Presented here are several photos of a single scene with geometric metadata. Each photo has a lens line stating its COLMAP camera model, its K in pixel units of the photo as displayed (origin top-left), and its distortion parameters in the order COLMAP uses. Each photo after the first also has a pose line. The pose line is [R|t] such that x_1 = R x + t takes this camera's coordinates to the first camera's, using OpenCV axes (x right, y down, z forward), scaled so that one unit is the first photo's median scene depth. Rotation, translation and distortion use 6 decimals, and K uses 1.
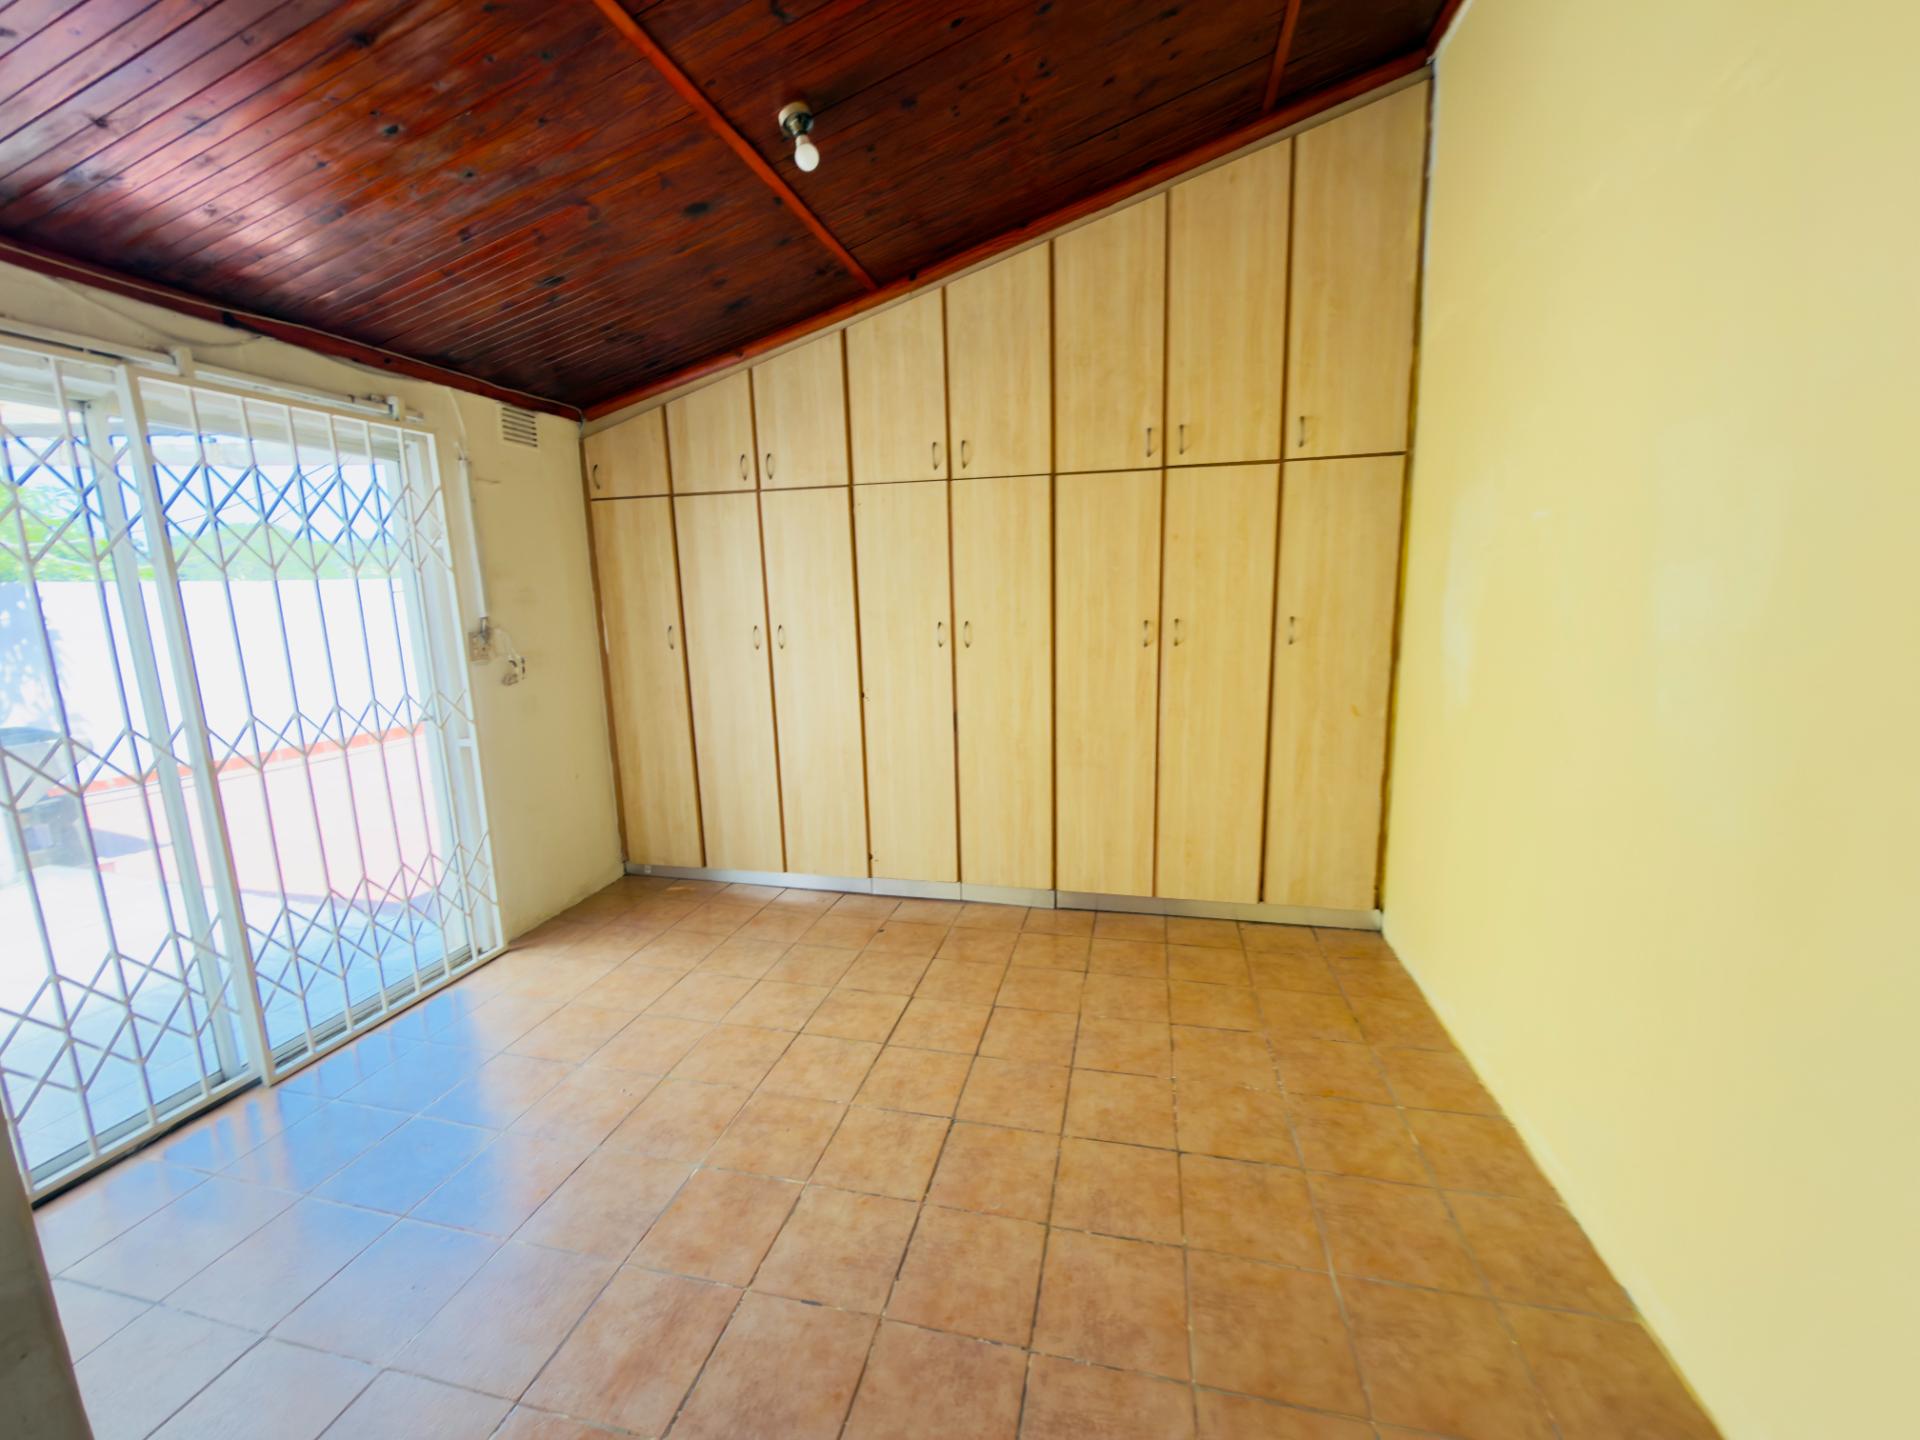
lens RADIAL K [[777.1, 0, 961.1], [0, 777.1, 718.6], [0, 0, 1]] dist [-0.005745, 0.001224]
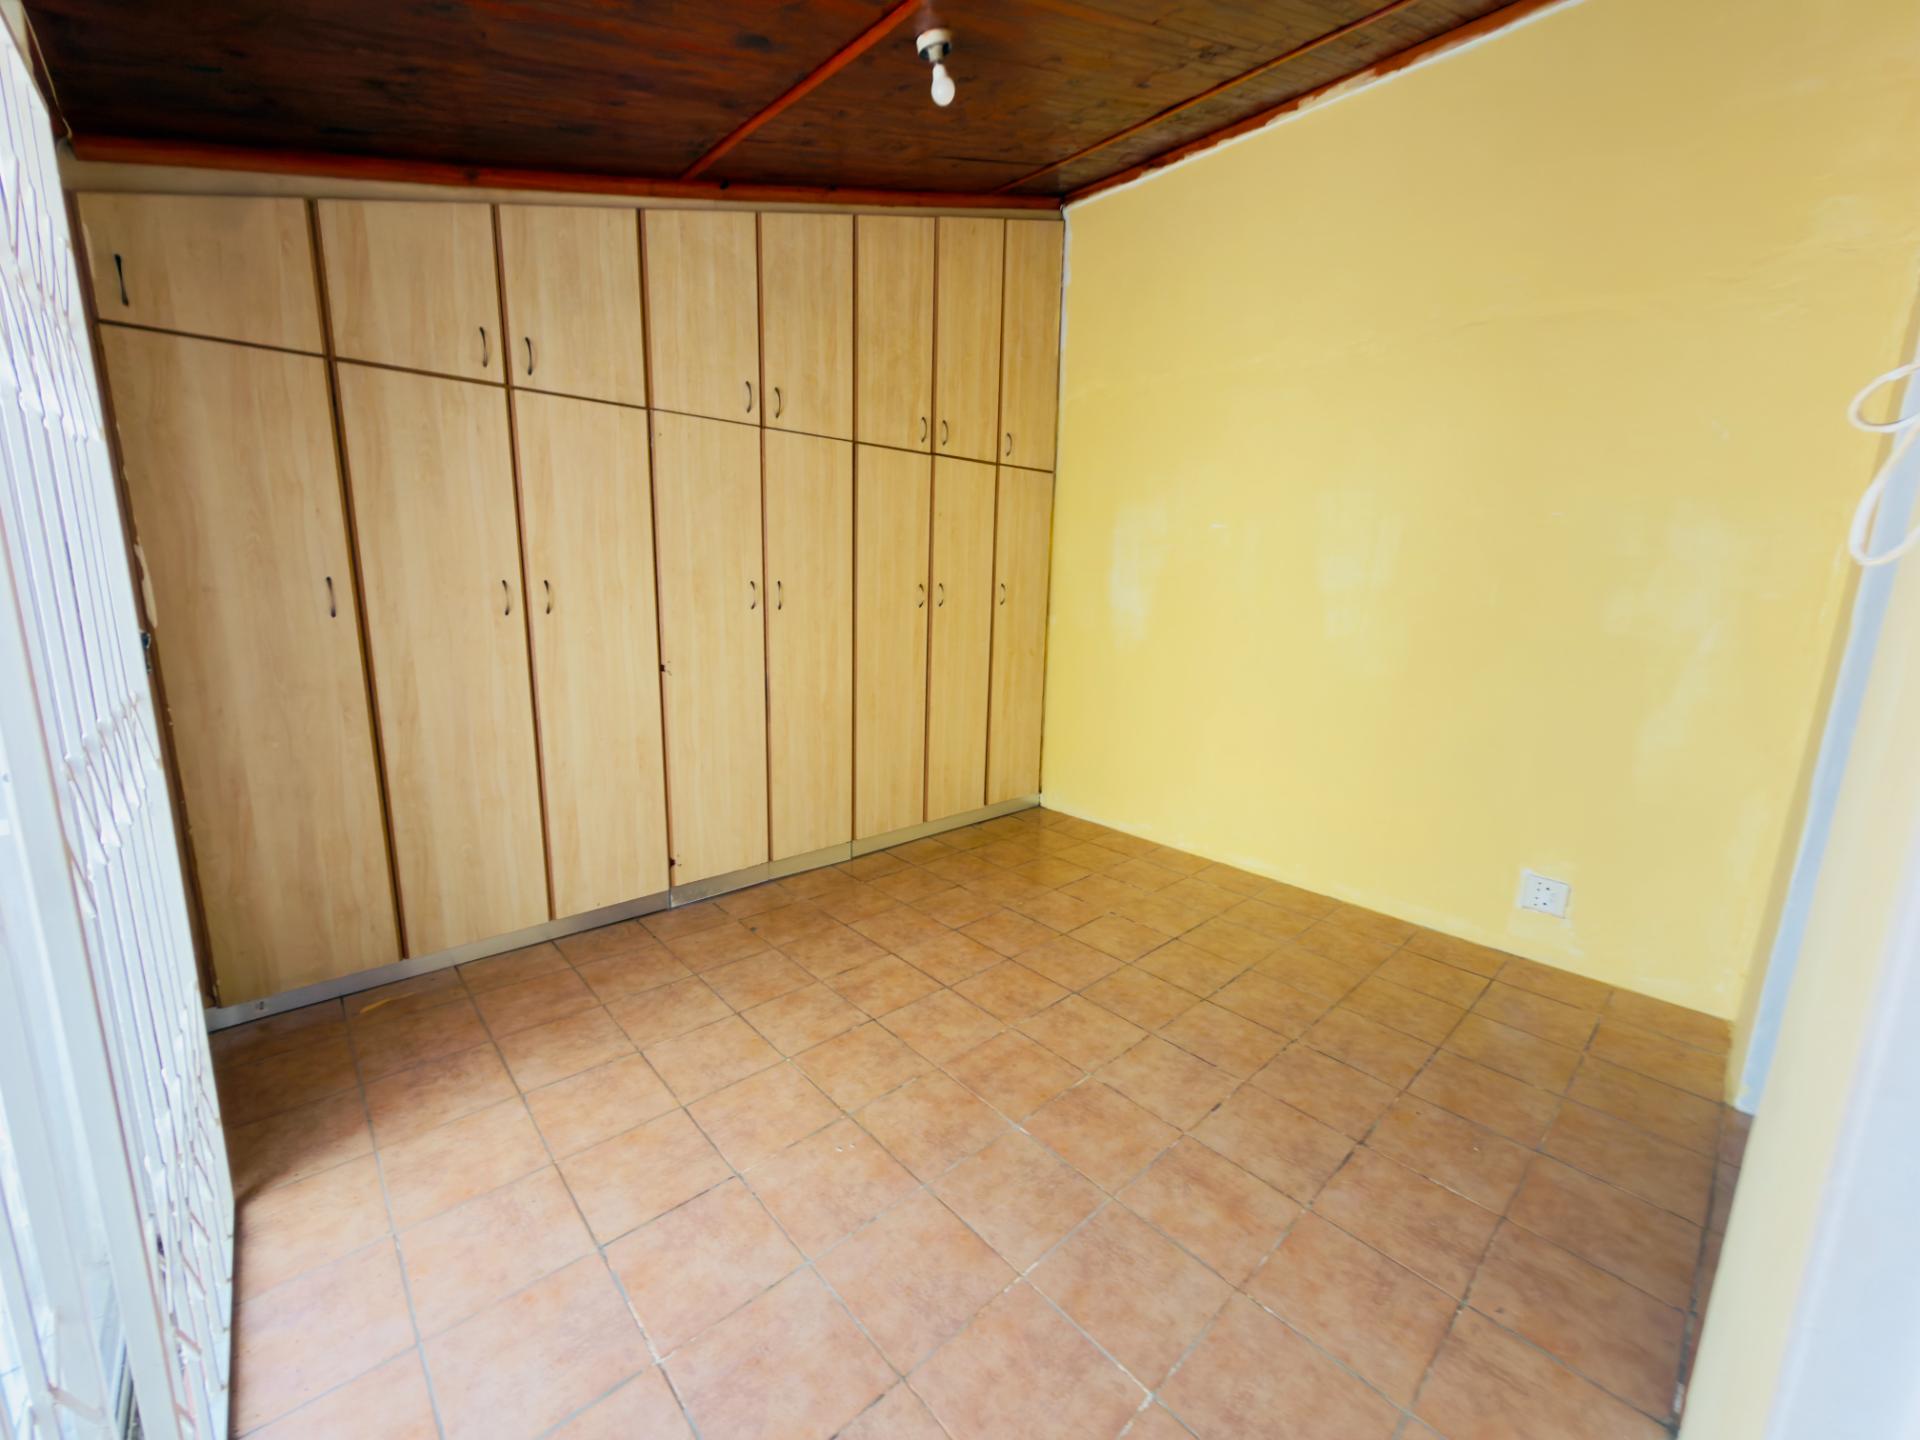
lens RADIAL K [[777.1, 0, 967.2], [0, 777.1, 718.4], [0, 0, 1]] dist [-0.005745, 0.001224]
pose [[0.548482, -0.119050, 0.827644, -0.727527], [0.099927, 0.992051, 0.076477, -0.009858], [-0.830170, 0.040757, 0.556019, 0.314794]]
